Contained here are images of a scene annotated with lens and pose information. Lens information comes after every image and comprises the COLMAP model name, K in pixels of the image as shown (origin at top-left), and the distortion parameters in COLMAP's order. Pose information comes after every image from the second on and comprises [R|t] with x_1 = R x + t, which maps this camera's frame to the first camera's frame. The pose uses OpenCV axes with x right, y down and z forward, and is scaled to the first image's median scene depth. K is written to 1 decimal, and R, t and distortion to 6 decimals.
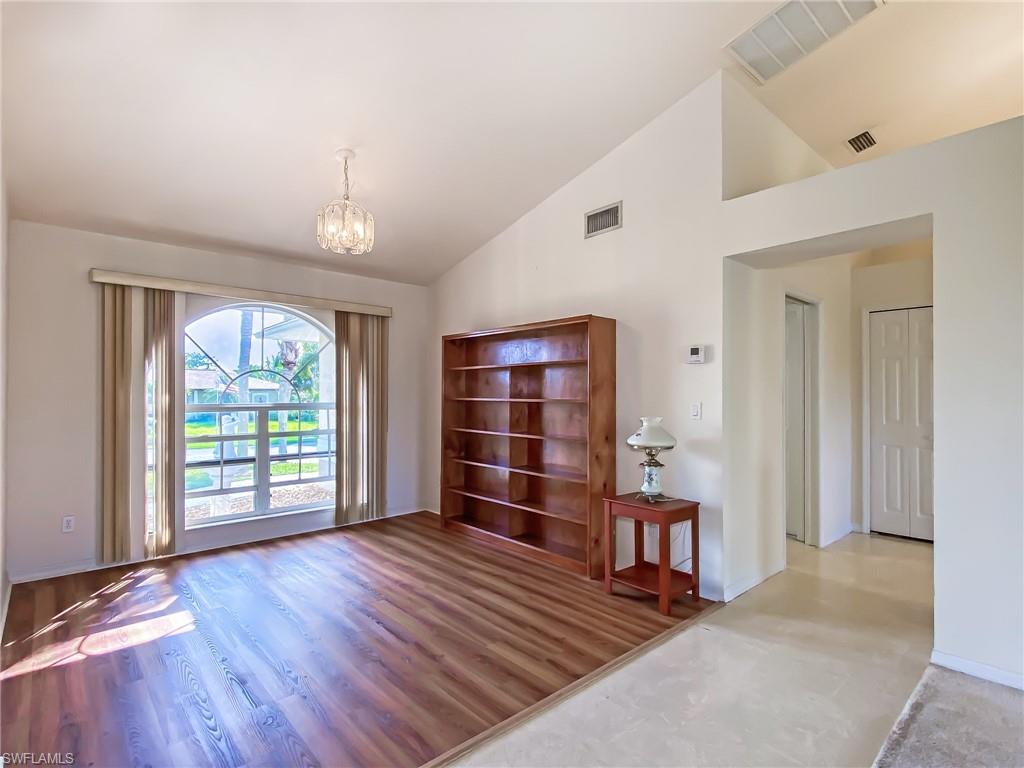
lens RADIAL K [[518.5, 0, 507.5], [0, 518.5, 387.3], [0, 0, 1]] dist [-0.000653, -0.001772]
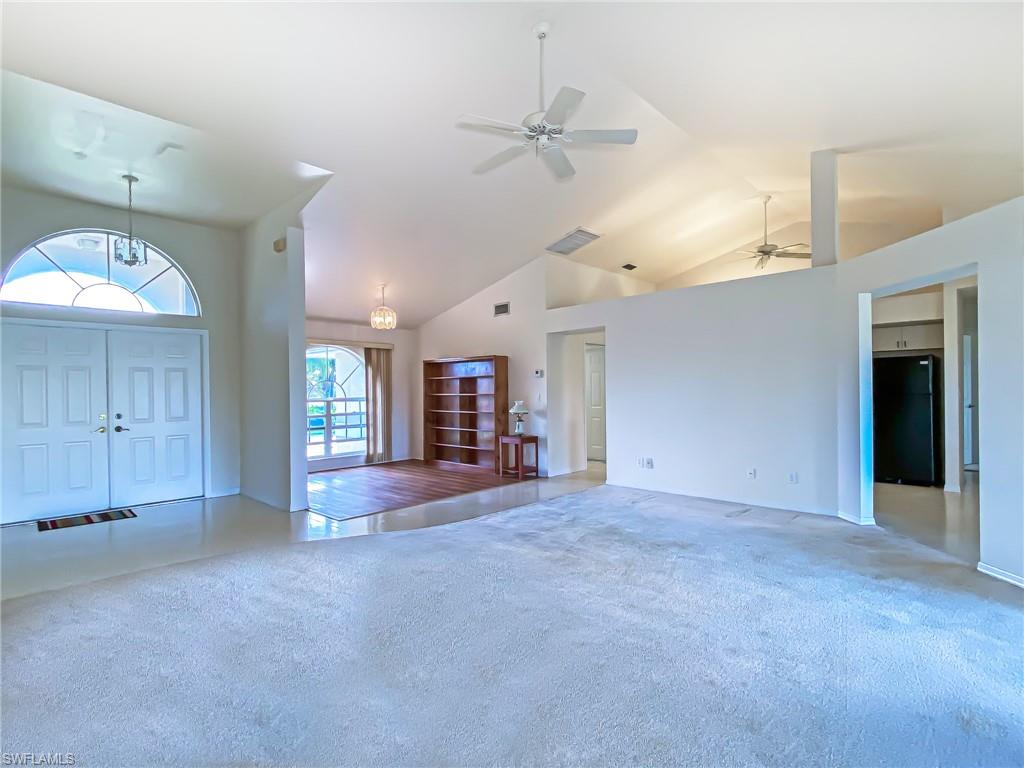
lens RADIAL K [[518.5, 0, 507.5], [0, 518.5, 387.3], [0, 0, 1]] dist [-0.000653, -0.001772]
pose [[0.996696, -0.012029, 0.080324, 0.027829], [0.011519, 0.999910, 0.006815, -0.013840], [-0.080399, -0.005867, 0.996746, -0.947281]]
